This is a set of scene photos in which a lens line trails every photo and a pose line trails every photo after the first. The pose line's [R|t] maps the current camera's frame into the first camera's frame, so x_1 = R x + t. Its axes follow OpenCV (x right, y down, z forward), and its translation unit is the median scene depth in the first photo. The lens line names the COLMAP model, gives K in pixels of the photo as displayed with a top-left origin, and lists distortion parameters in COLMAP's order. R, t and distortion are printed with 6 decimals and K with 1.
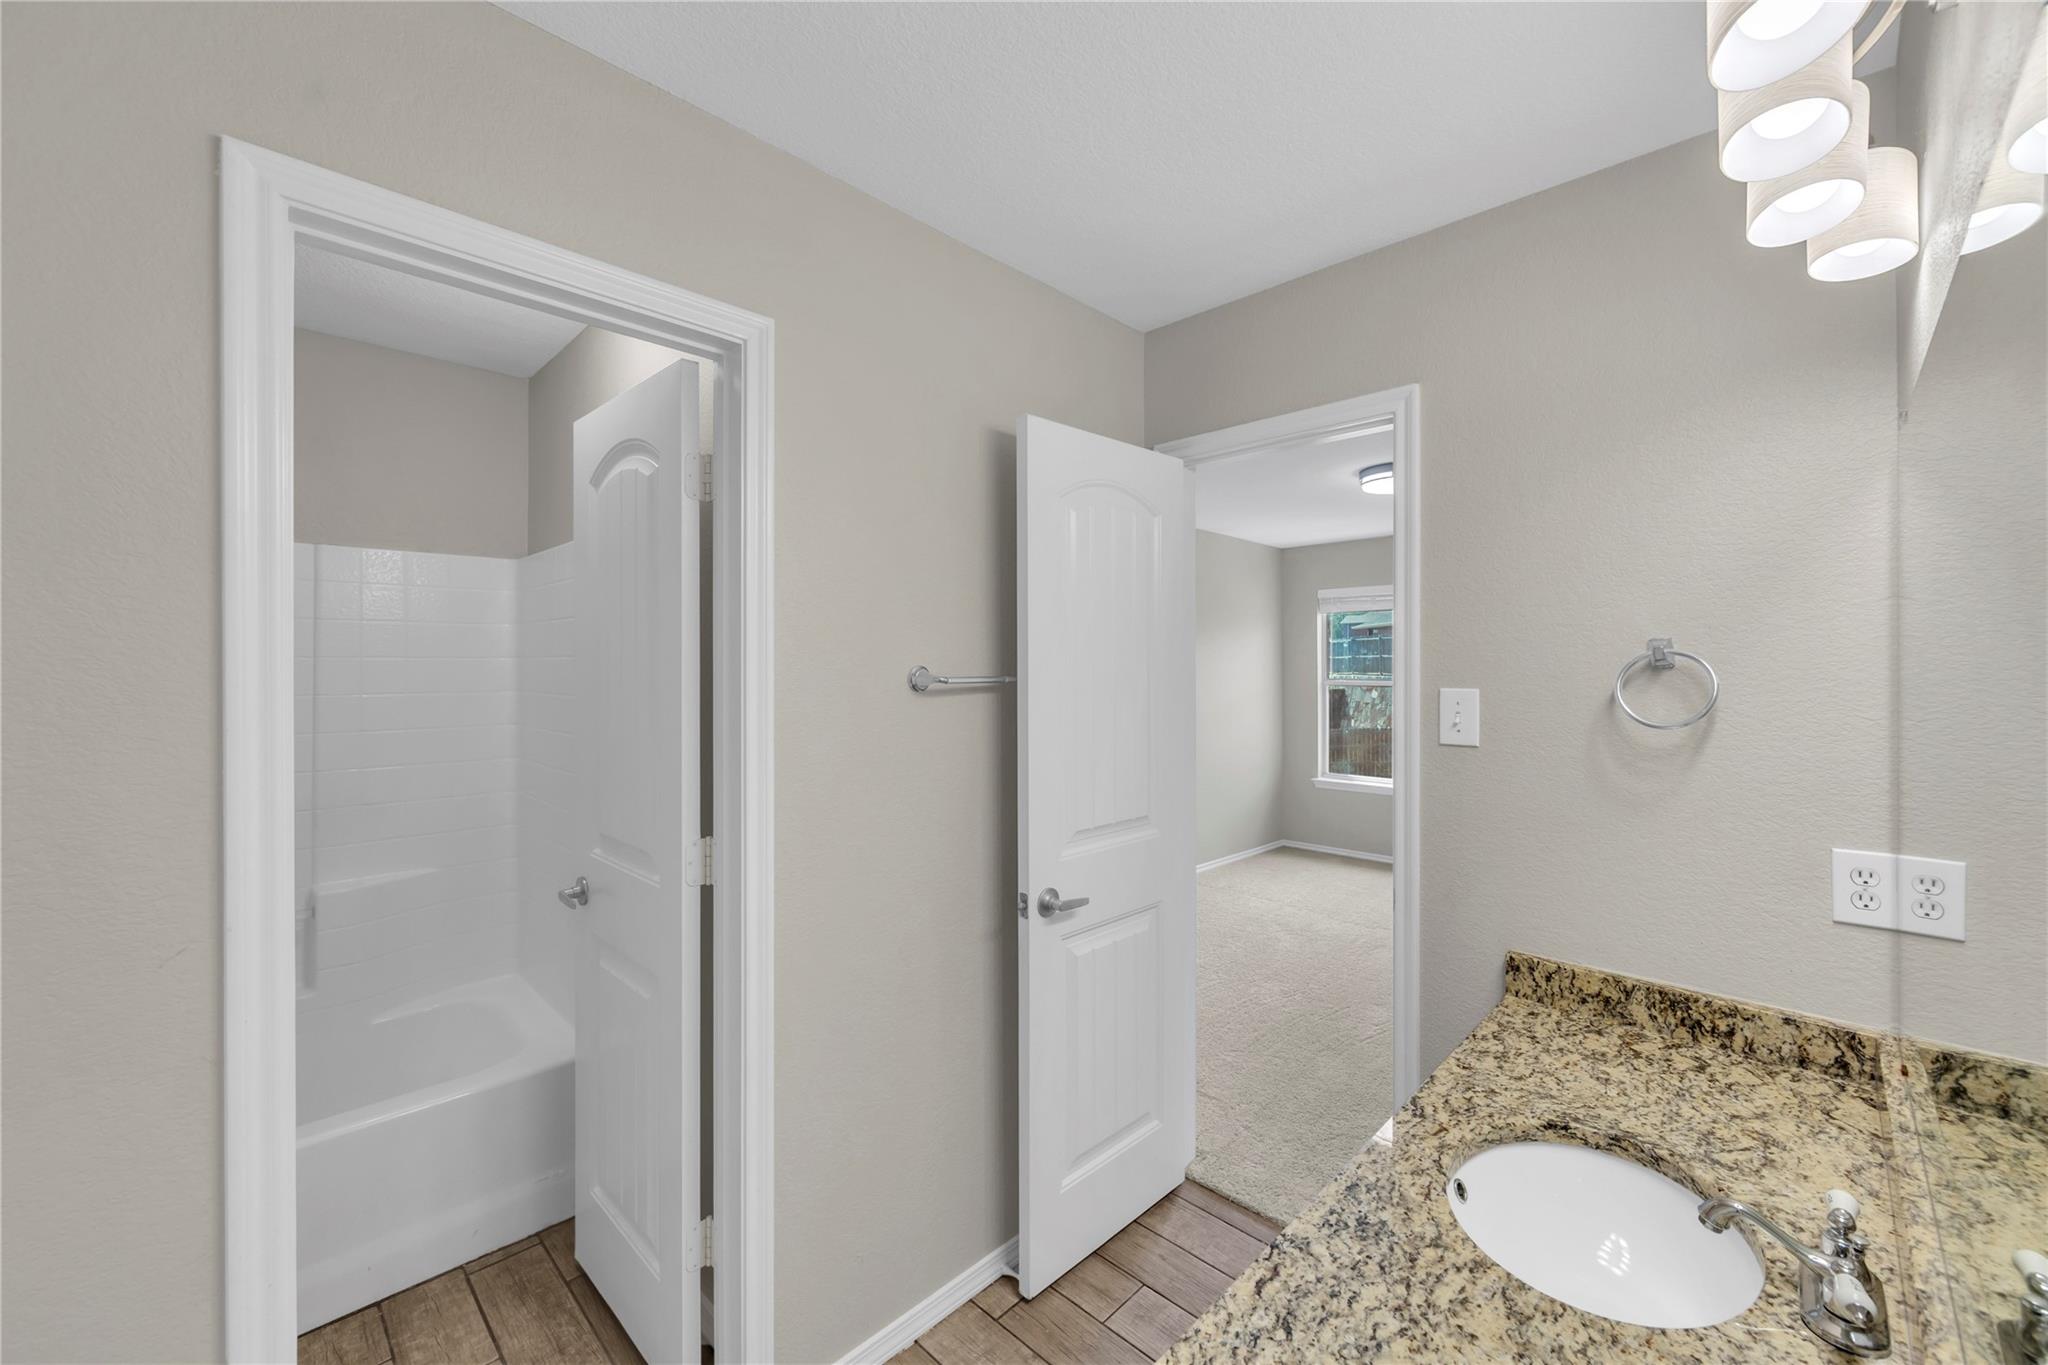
lens RADIAL K [[802.8, 0, 1027.9], [0, 802.8, 674.6], [0, 0, 1]] dist [-0.001180, -0.000204]
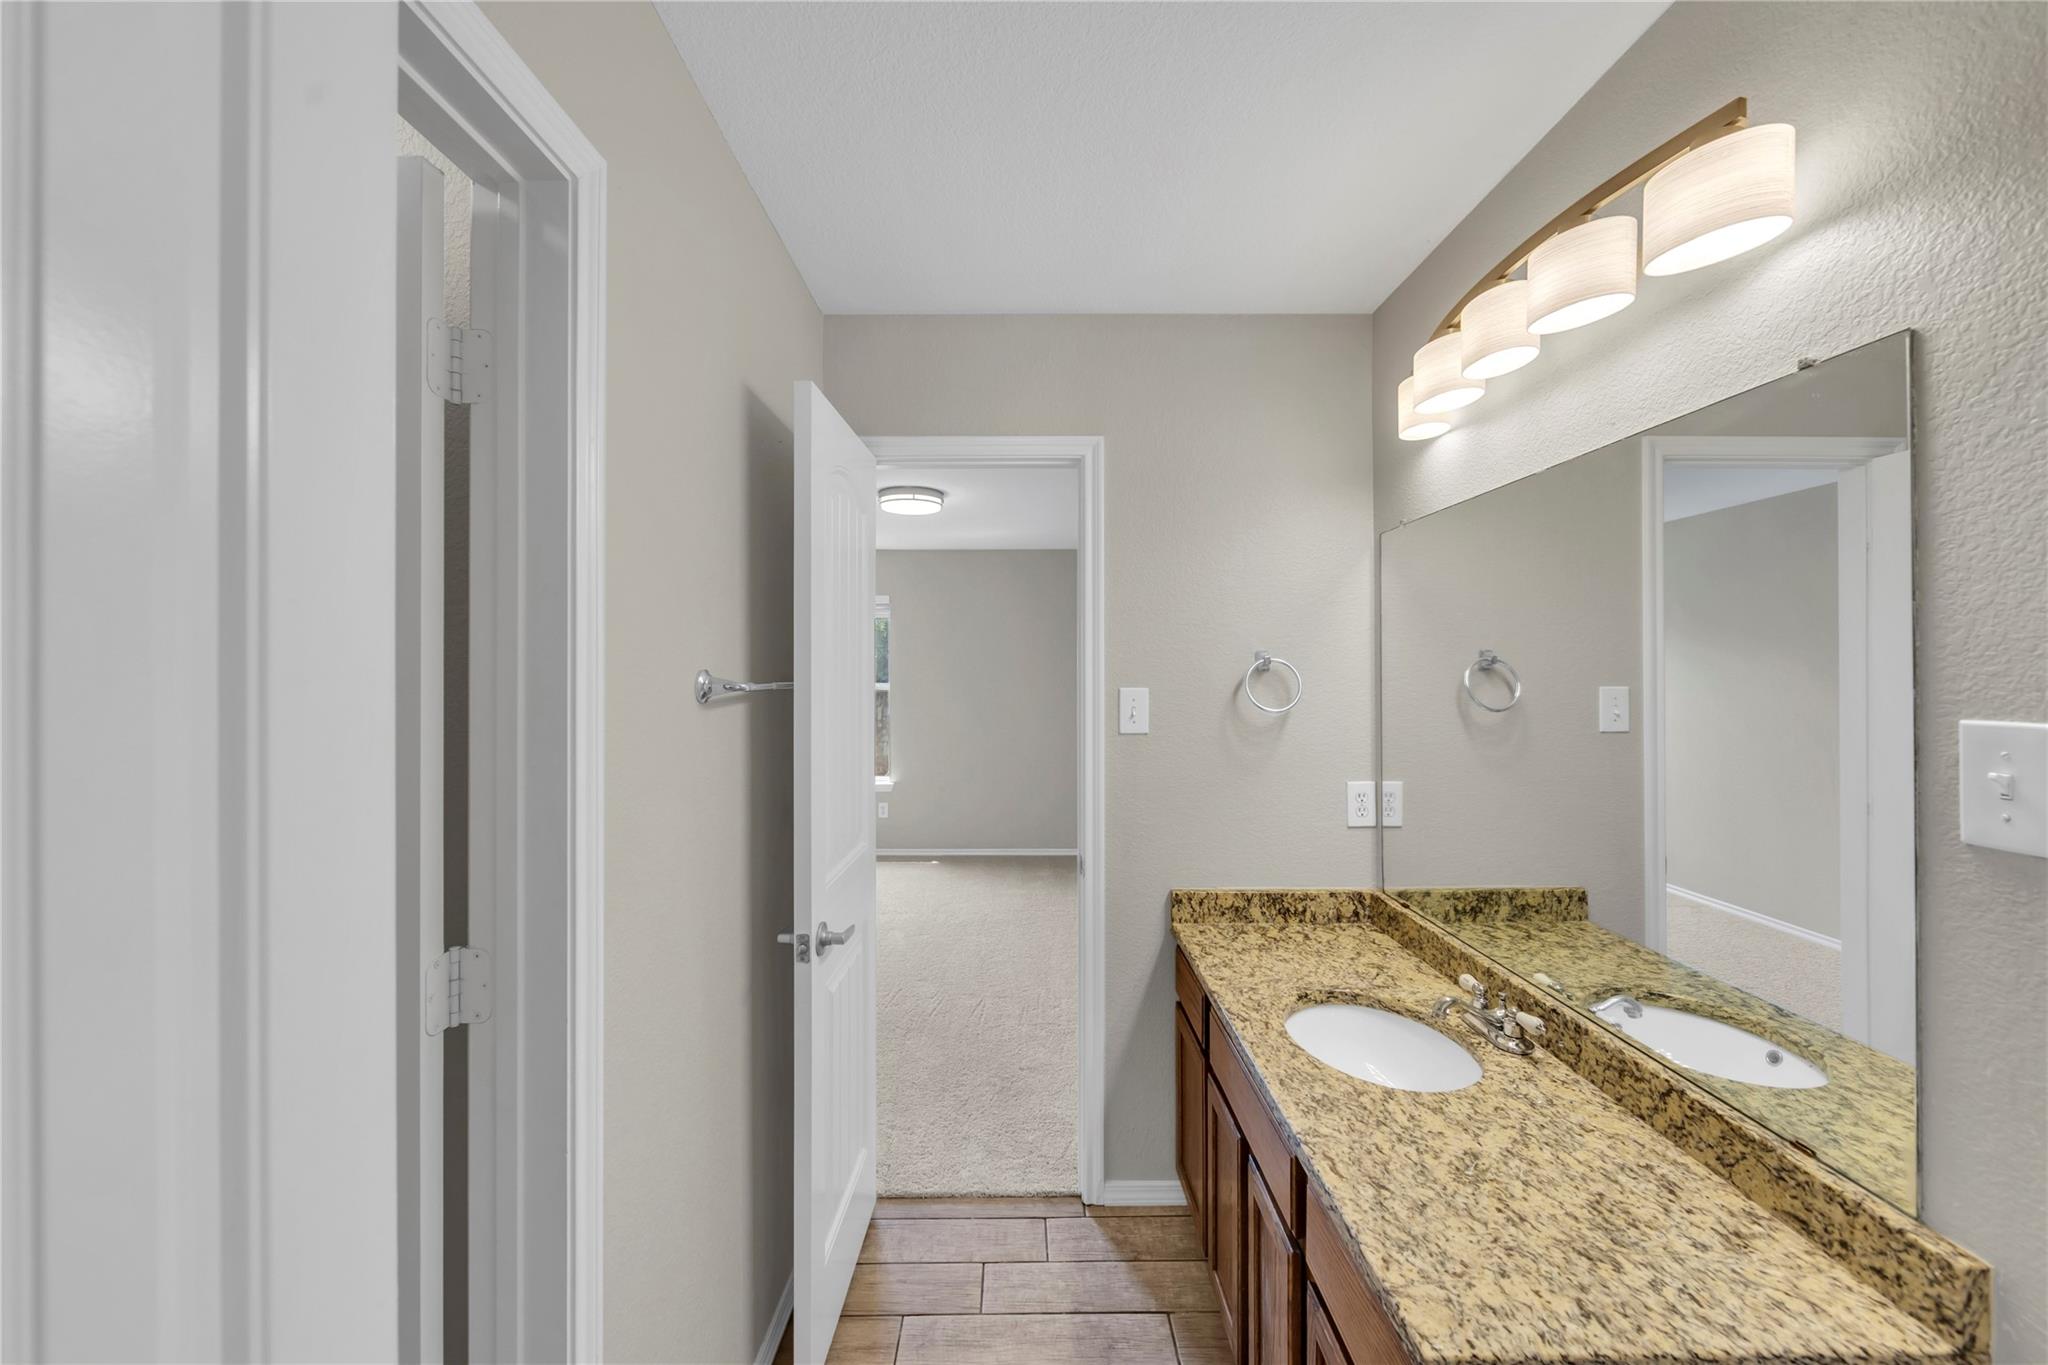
lens RADIAL K [[802.8, 0, 1027.9], [0, 802.8, 674.6], [0, 0, 1]] dist [-0.001180, -0.000204]
pose [[0.714215, -0.002985, 0.699920, -0.526886], [0.008653, 0.999952, -0.004565, 0.000888], [-0.699873, 0.009317, 0.714207, 0.258941]]
